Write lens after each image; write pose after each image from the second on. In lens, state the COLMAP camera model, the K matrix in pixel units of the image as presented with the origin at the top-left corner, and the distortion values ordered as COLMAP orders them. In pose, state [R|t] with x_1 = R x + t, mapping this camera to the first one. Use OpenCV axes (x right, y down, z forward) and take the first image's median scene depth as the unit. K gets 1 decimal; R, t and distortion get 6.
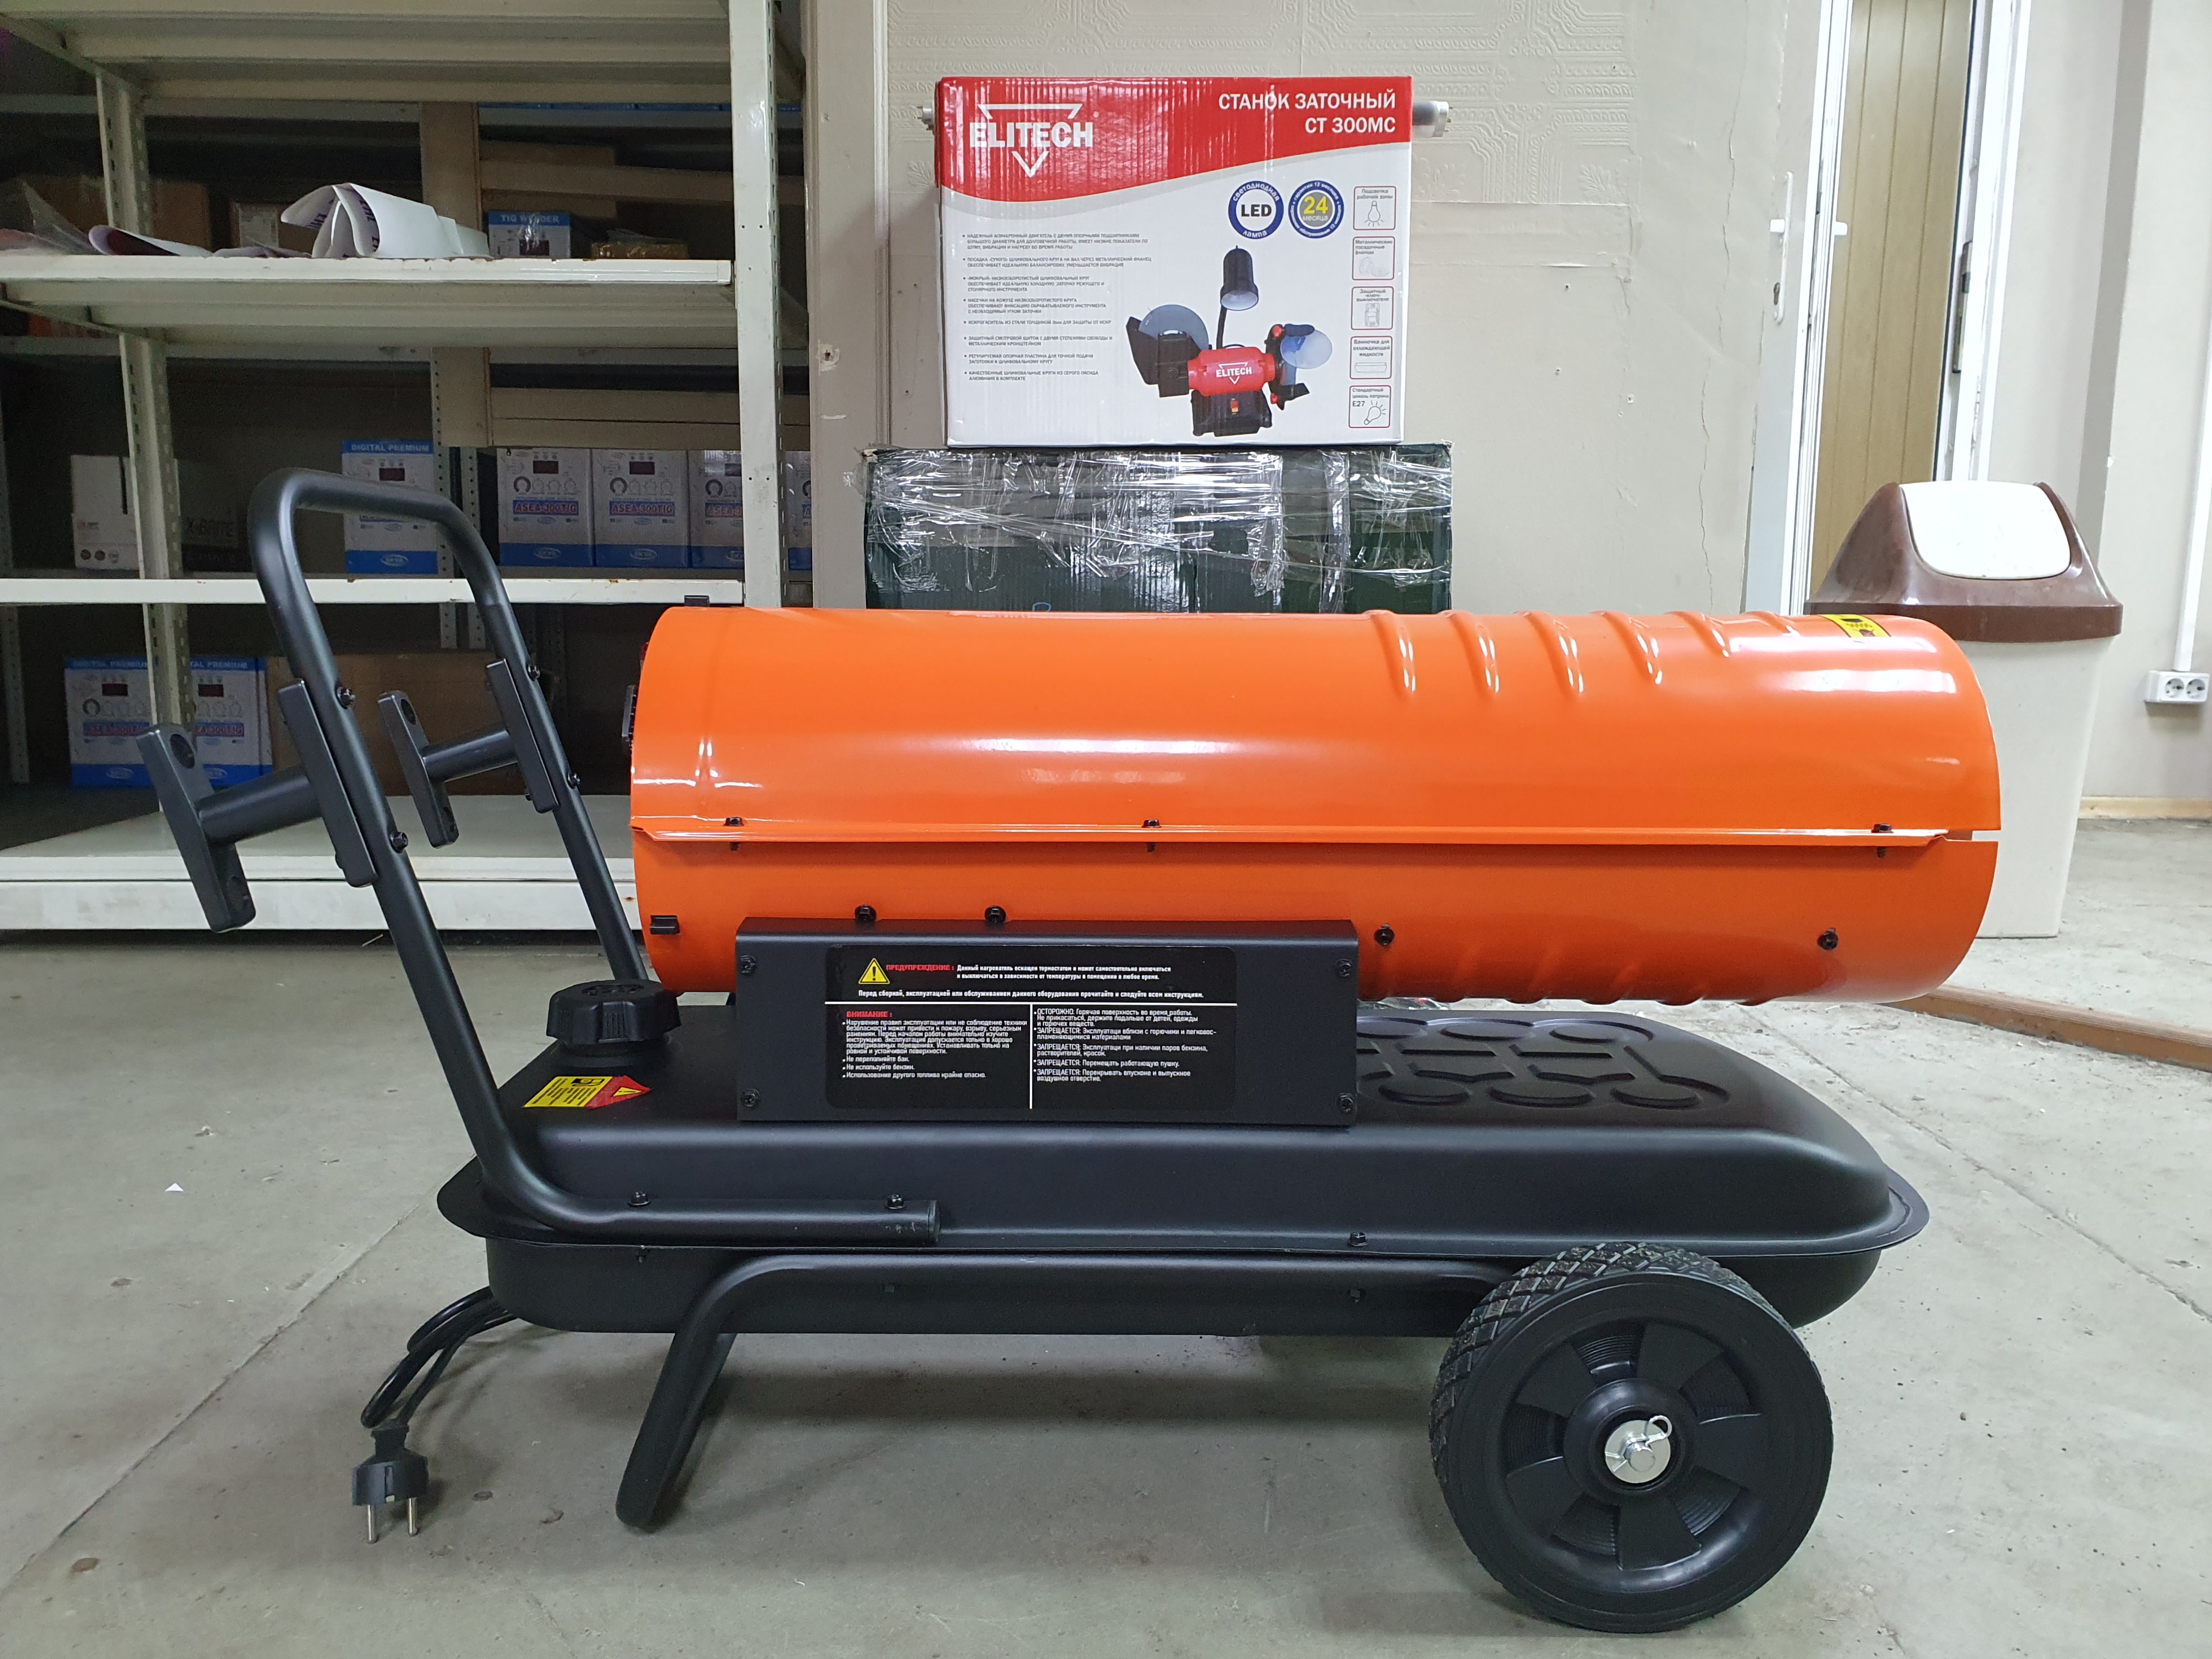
lens RADIAL K [[1728.1, 0, 1076.0], [0, 1728.1, 835.7], [0, 0, 1]] dist [-0.017400, 0.051334]
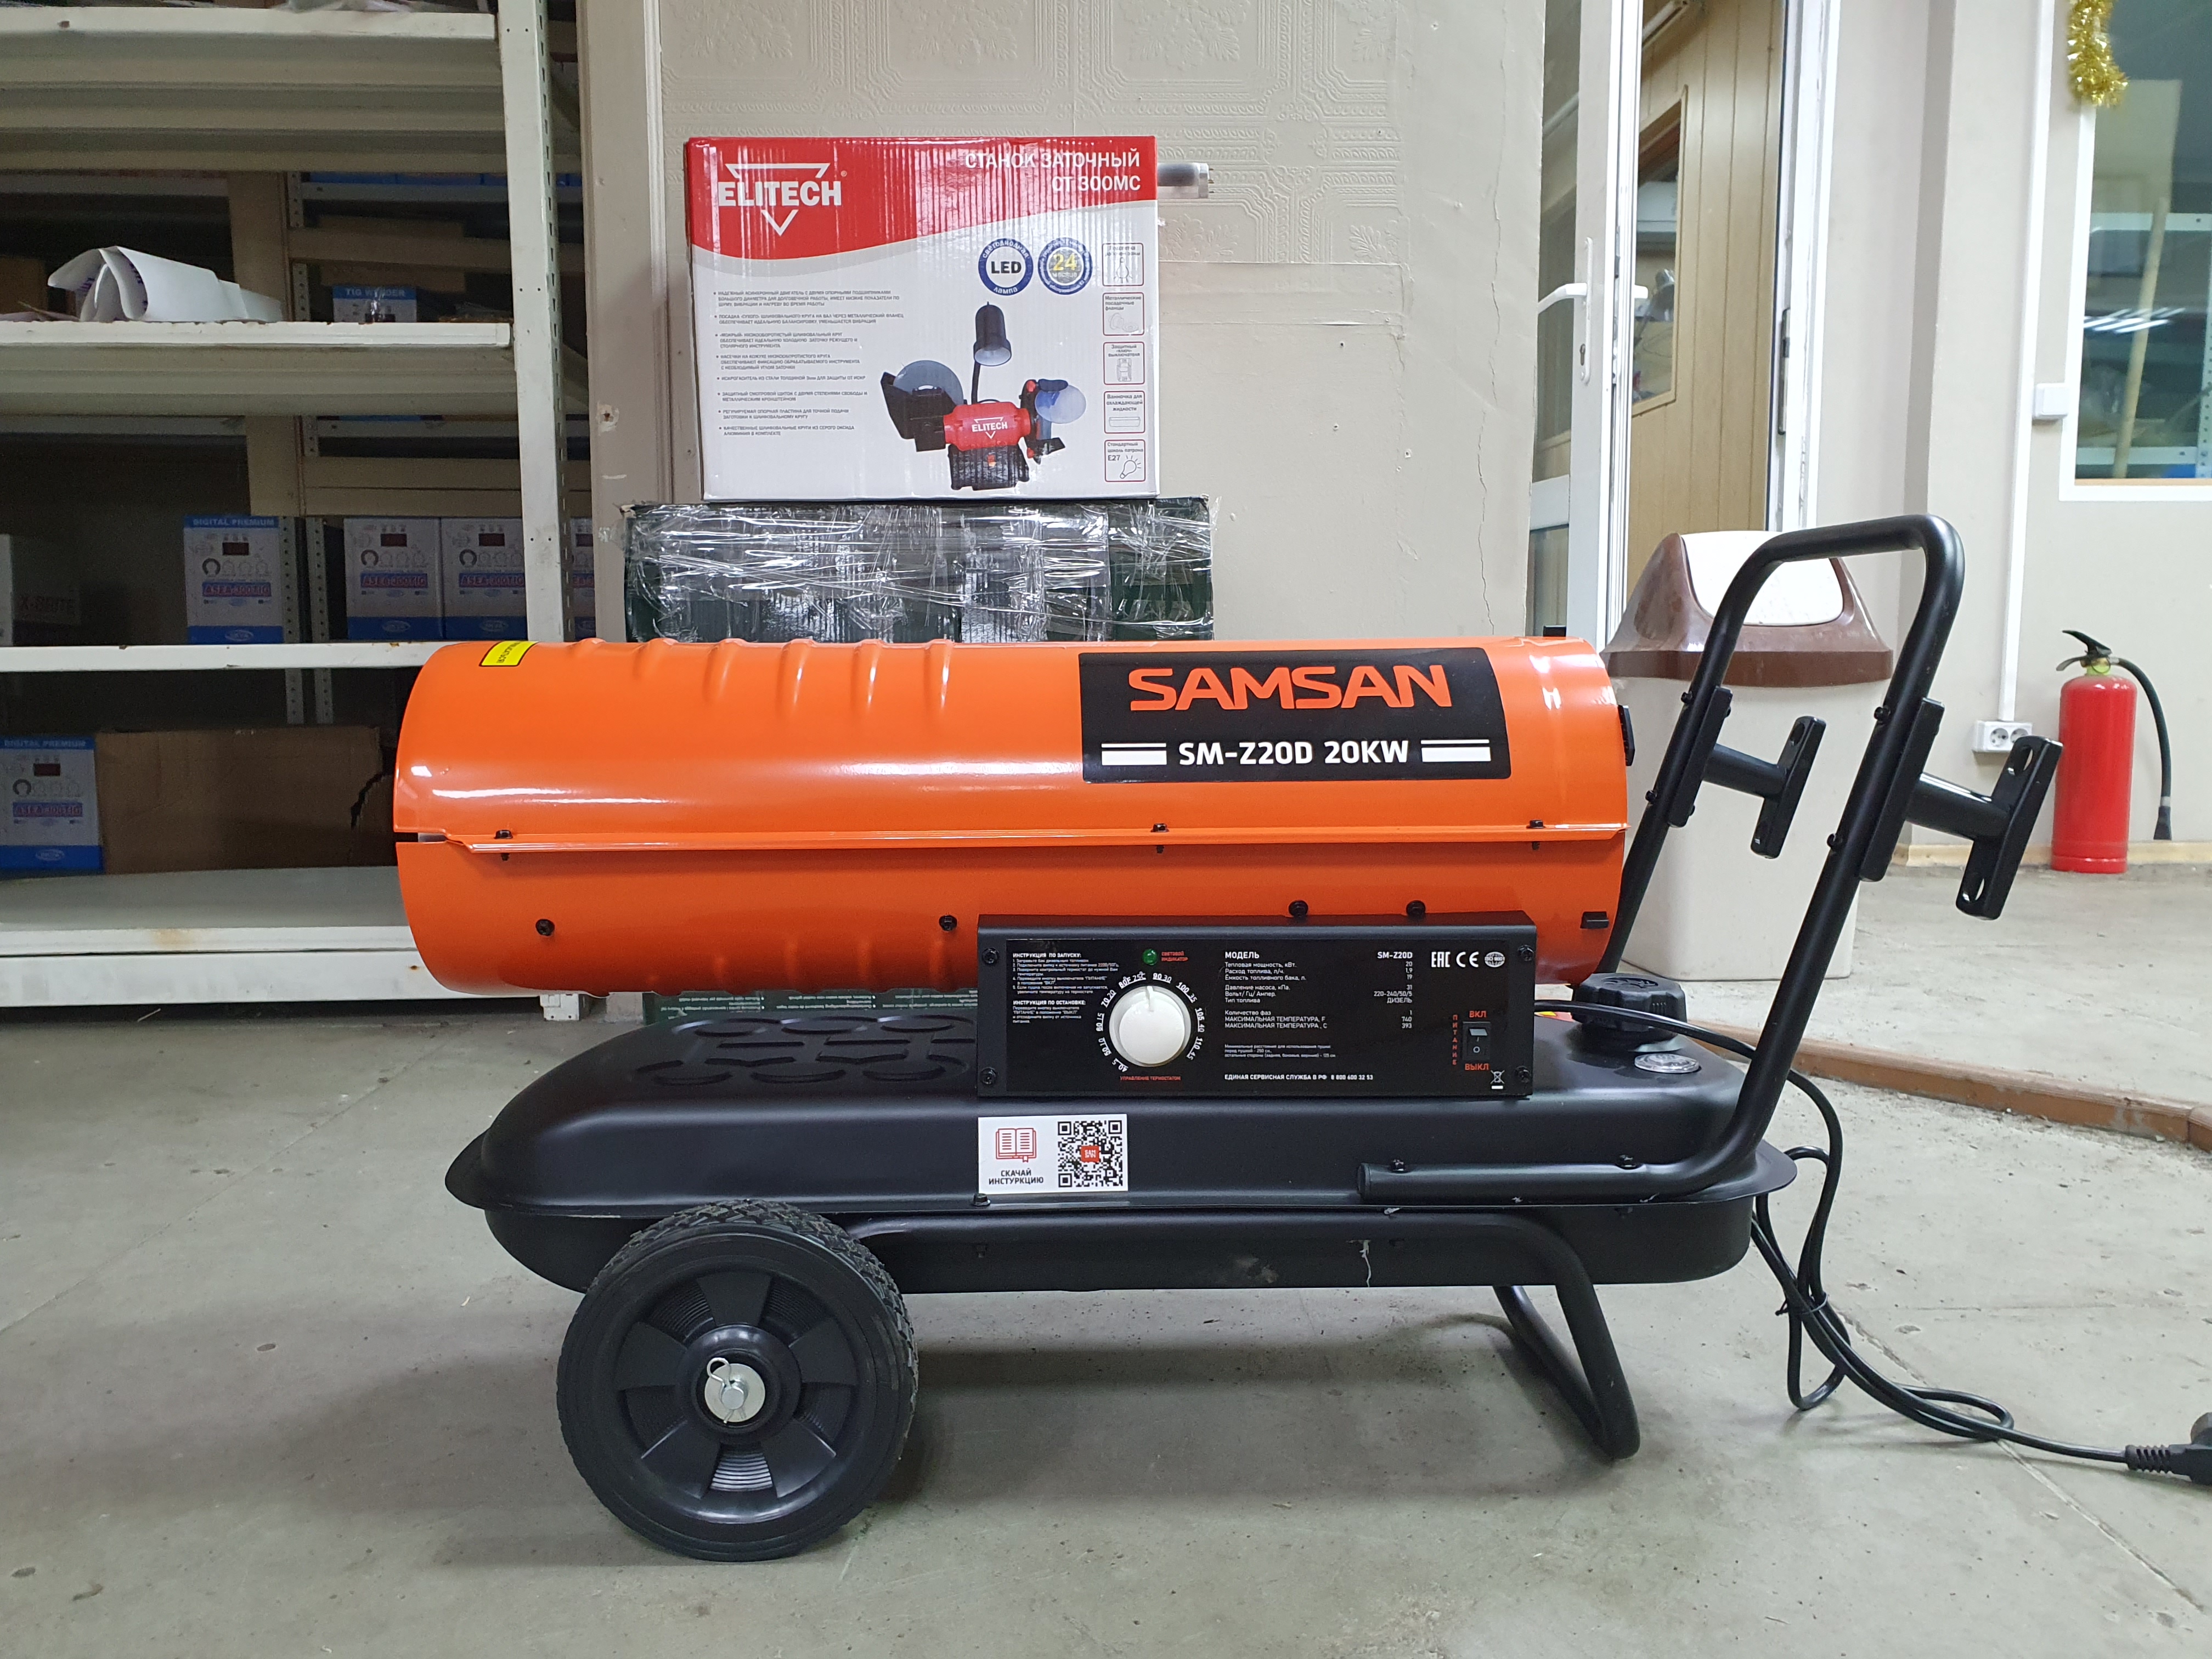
lens RADIAL K [[1728.1, 0, 1087.9], [0, 1728.1, 843.6], [0, 0, 1]] dist [-0.017400, 0.051334]
pose [[0.999207, -0.016910, 0.036059, 0.108863], [0.018337, 0.999047, -0.039620, 0.015015], [-0.035354, 0.040249, 0.998564, 0.004072]]
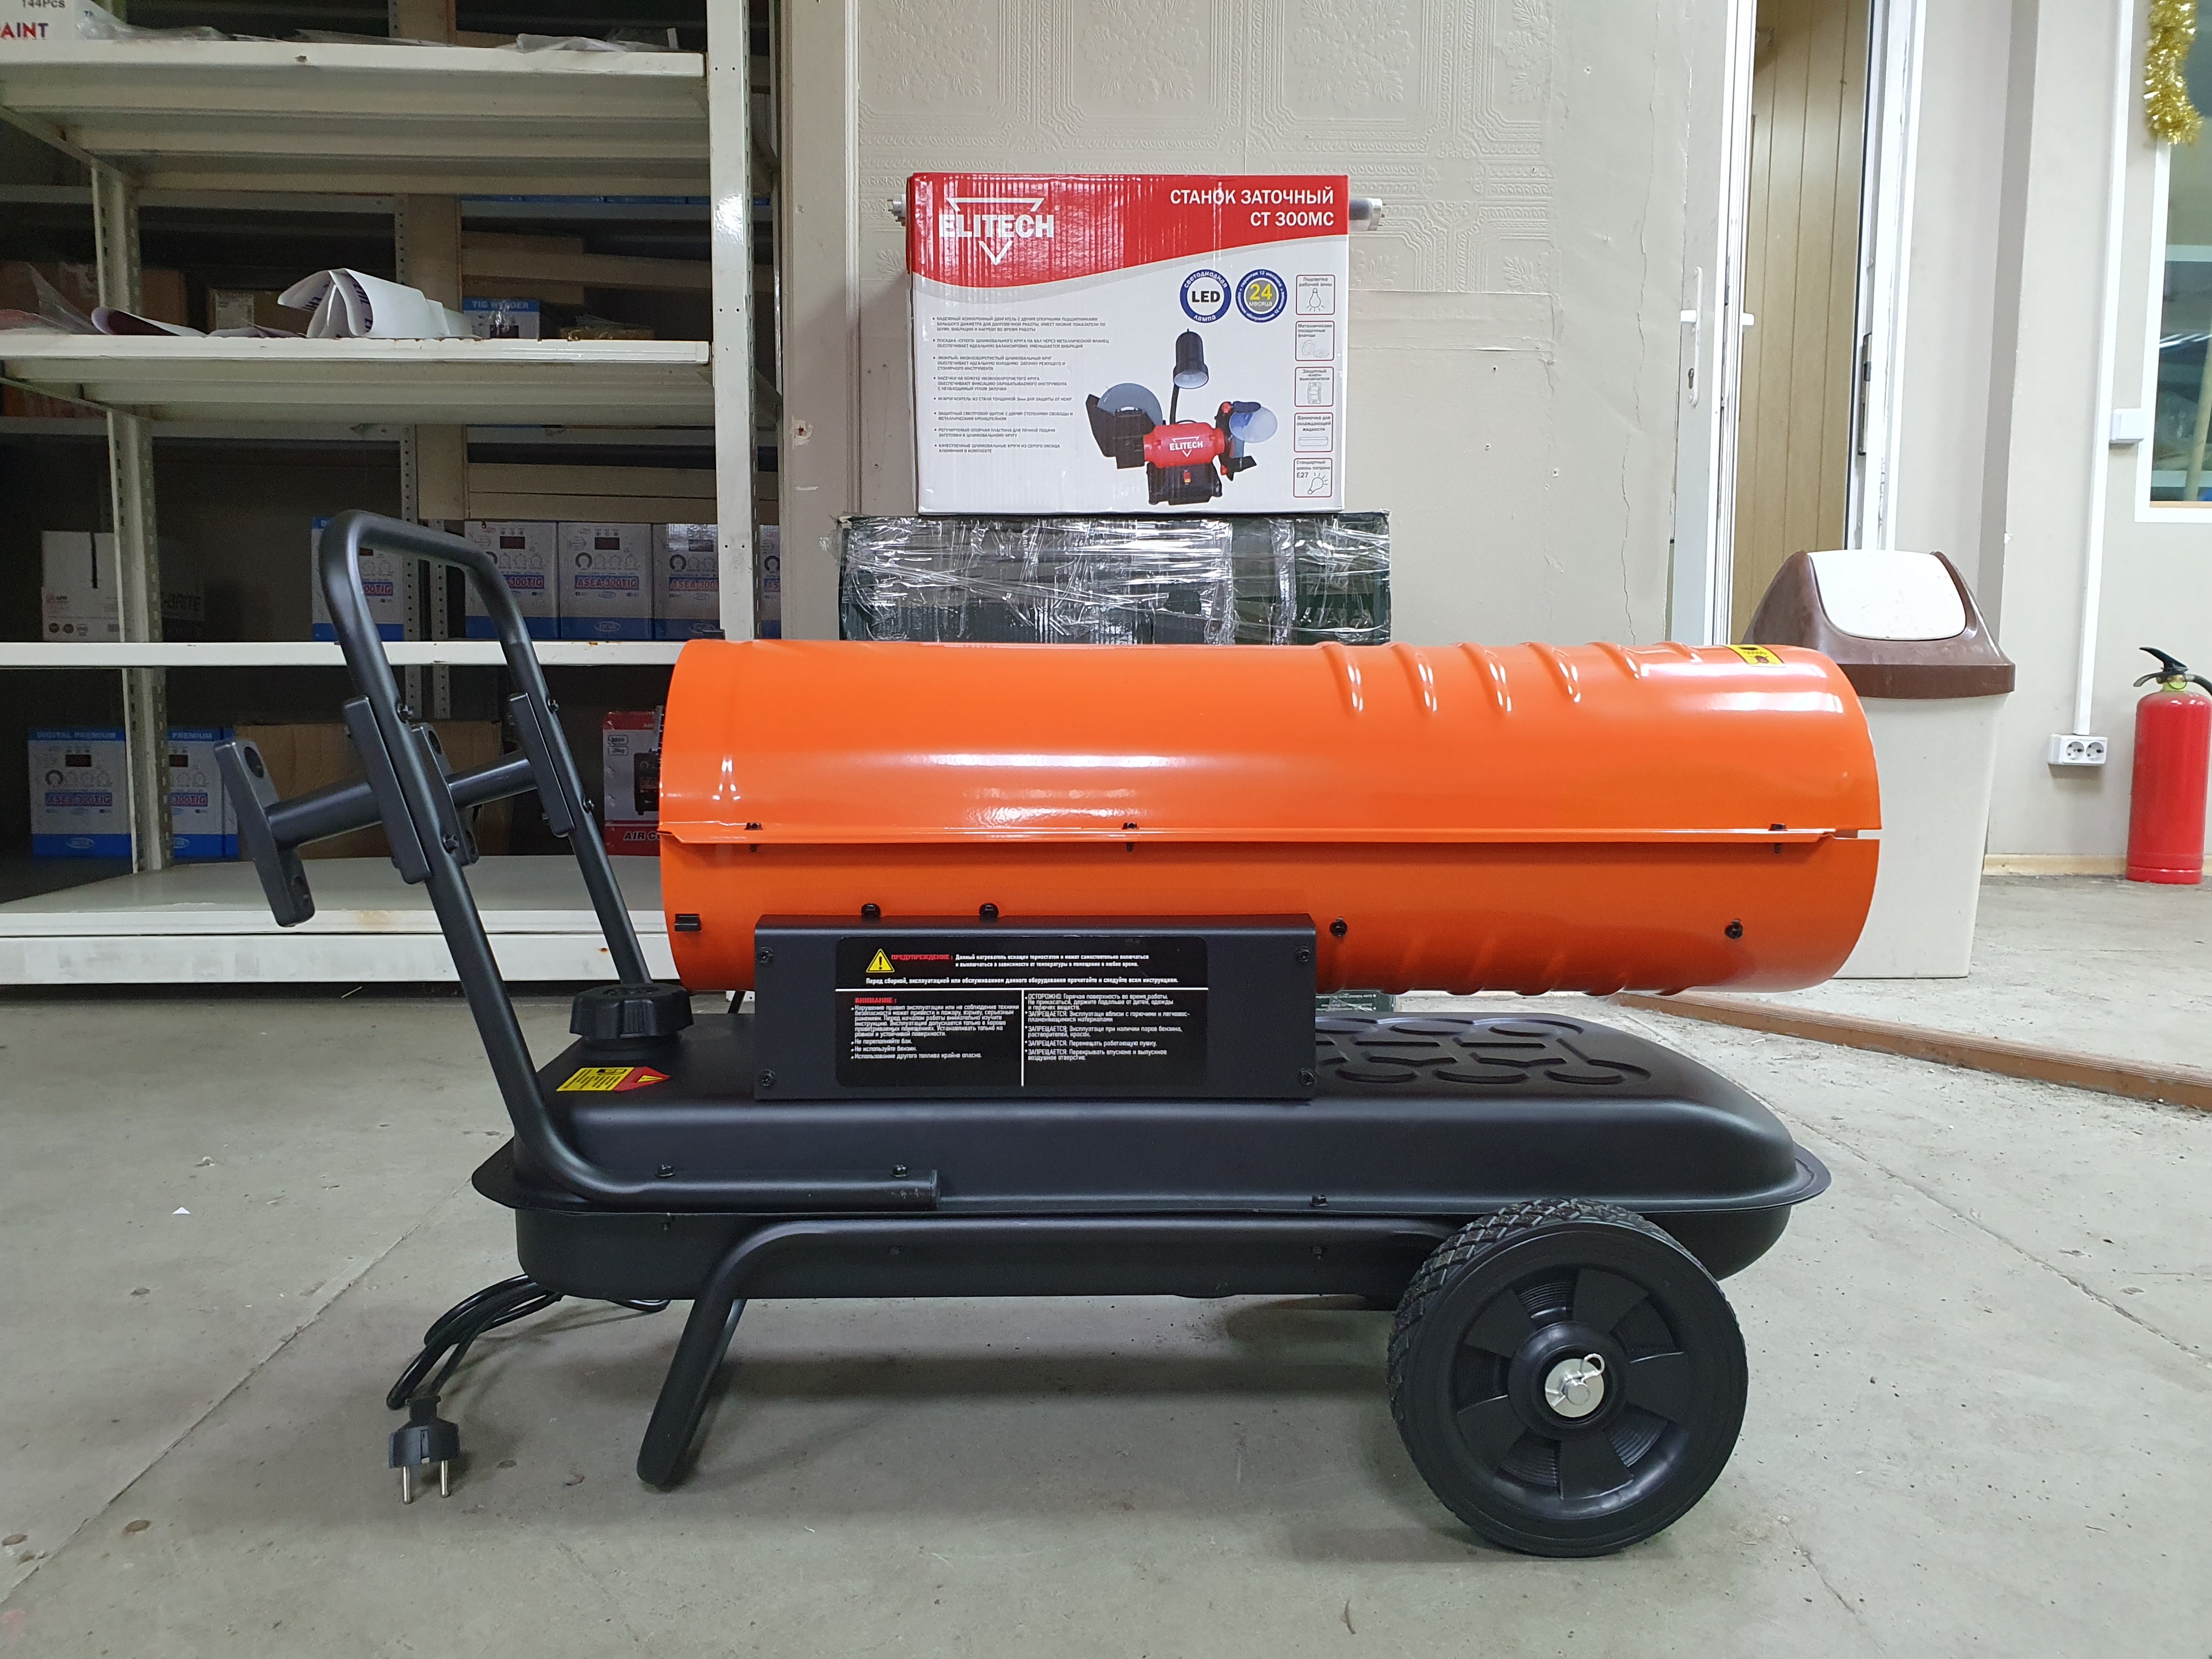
lens RADIAL K [[1728.1, 0, 1074.1], [0, 1728.1, 817.8], [0, 0, 1]] dist [-0.017400, 0.051334]
pose [[0.999510, -0.004555, 0.030966, -0.012267], [0.006356, 0.998279, -0.058297, 0.023931], [-0.030647, 0.058465, 0.997819, -0.050903]]
